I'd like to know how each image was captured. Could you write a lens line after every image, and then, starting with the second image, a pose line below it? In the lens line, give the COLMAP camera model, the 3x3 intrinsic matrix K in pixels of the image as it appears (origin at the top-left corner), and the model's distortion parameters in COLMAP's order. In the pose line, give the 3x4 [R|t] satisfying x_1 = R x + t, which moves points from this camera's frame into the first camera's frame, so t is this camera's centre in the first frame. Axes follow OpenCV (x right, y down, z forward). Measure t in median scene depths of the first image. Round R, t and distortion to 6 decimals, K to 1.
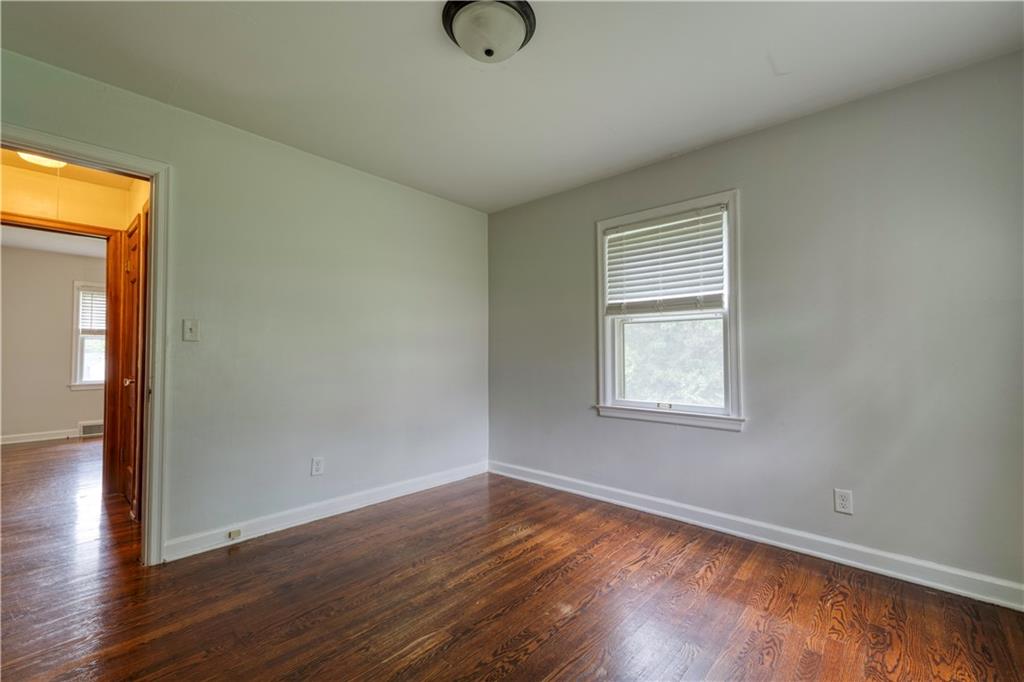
lens RADIAL K [[429.5, 0, 510.7], [0, 429.5, 341.2], [0, 0, 1]] dist [0.005049, 0.000324]
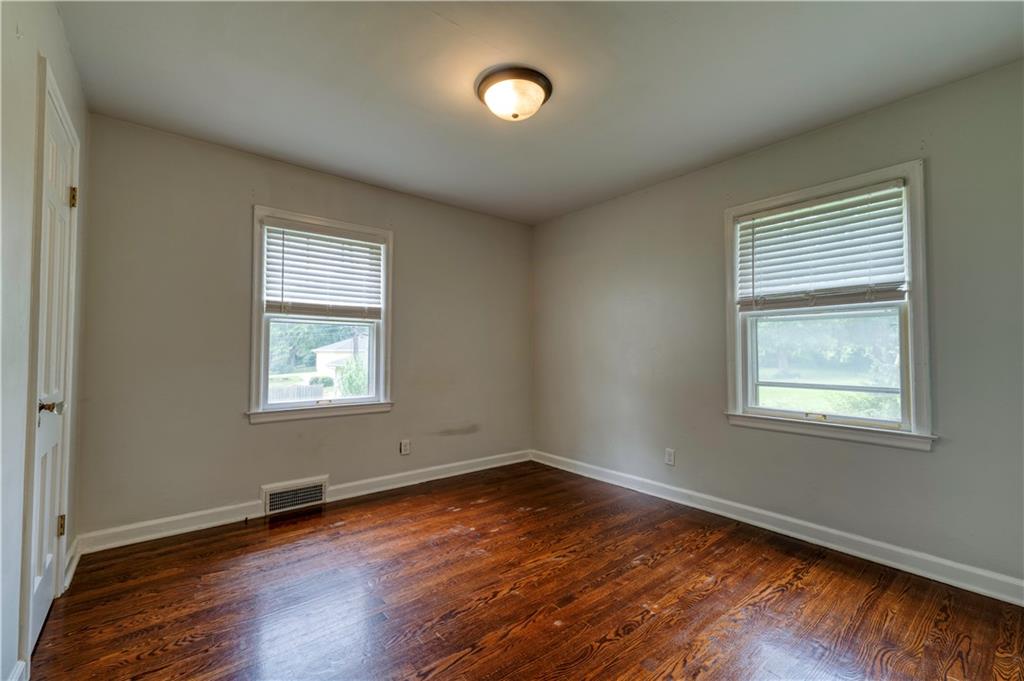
lens RADIAL K [[408.9, 0, 526.5], [0, 408.9, 344.1], [0, 0, 1]] dist [-0.000958, -0.000034]
pose [[0.994294, 0.005009, -0.106556, -0.147953], [-0.004506, 0.999978, 0.004961, 0.004166], [0.106578, -0.004453, 0.994294, 0.128555]]
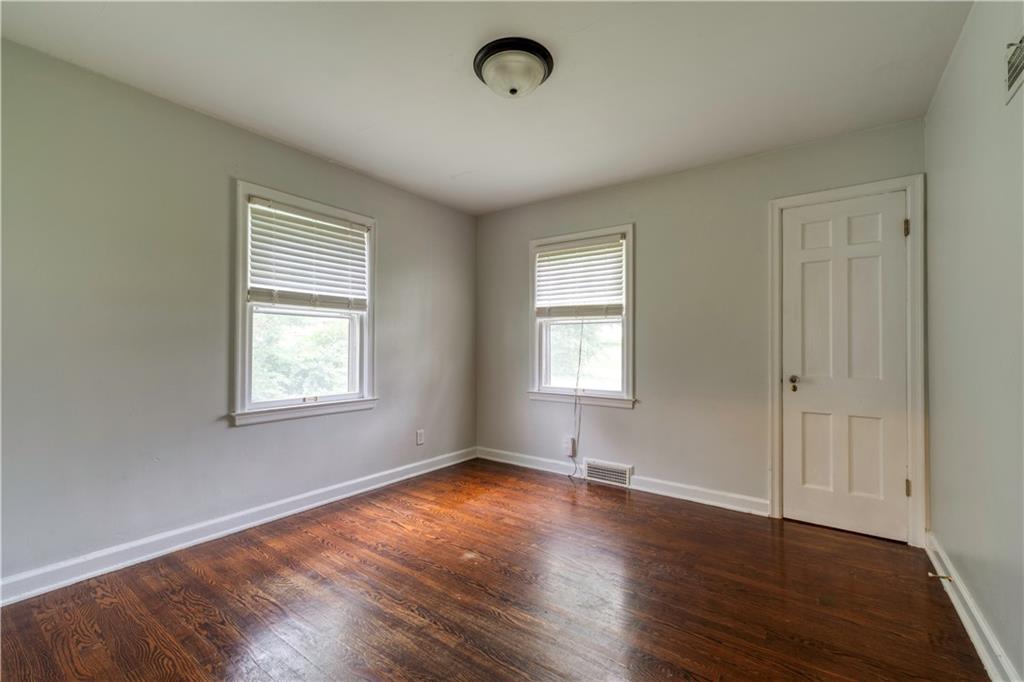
lens RADIAL K [[429.5, 0, 510.7], [0, 429.5, 341.2], [0, 0, 1]] dist [0.005049, 0.000324]
pose [[-0.106599, 0.014303, 0.994199, -0.765002], [-0.035203, 0.999215, -0.018150, 0.016595], [-0.993679, -0.036934, -0.106012, 0.705715]]
